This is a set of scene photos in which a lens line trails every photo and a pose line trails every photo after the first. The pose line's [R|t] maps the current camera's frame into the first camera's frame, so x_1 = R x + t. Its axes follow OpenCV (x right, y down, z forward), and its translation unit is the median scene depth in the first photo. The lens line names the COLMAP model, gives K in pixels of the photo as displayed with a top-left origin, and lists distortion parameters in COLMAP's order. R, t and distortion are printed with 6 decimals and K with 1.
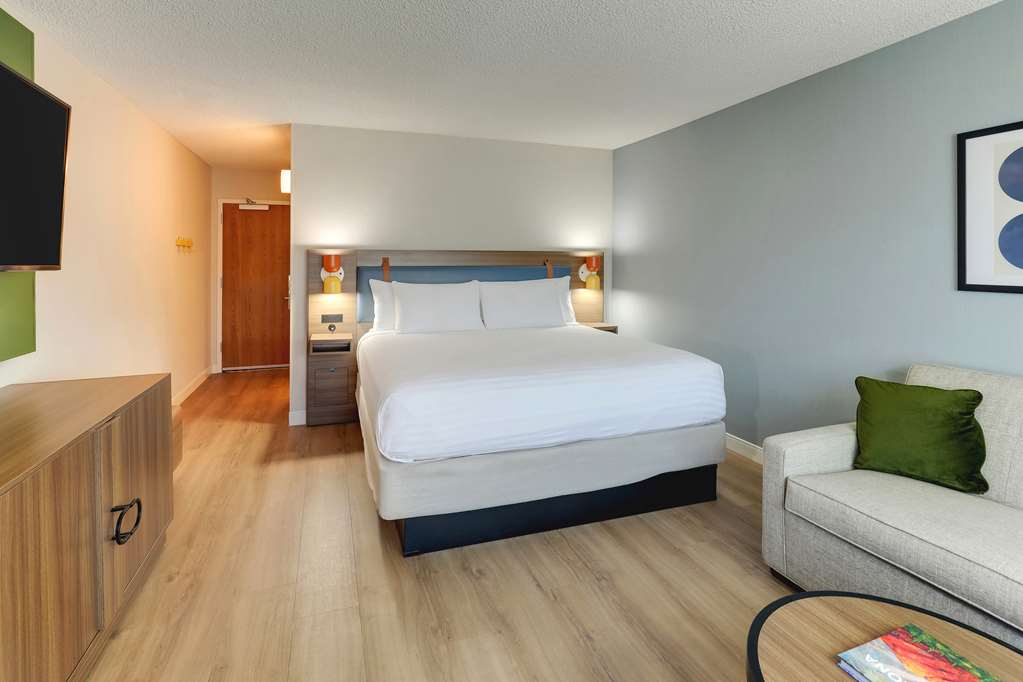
lens RADIAL K [[488.7, 0, 526.0], [0, 488.7, 310.3], [0, 0, 1]] dist [-0.009619, 0.003360]
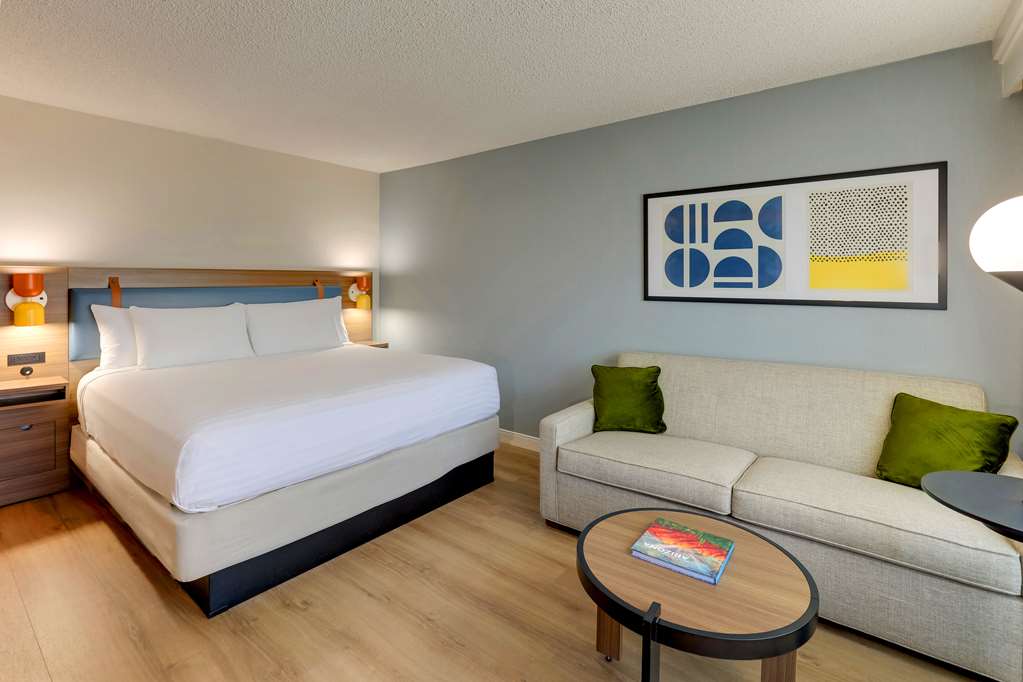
lens RADIAL K [[488.7, 0, 502.1], [0, 488.7, 341.2], [0, 0, 1]] dist [-0.009619, 0.003360]
pose [[0.844831, -0.067932, 0.530703, -0.230556], [0.054490, 0.997674, 0.040962, -0.001318], [-0.532252, -0.005688, 0.846567, -0.024824]]
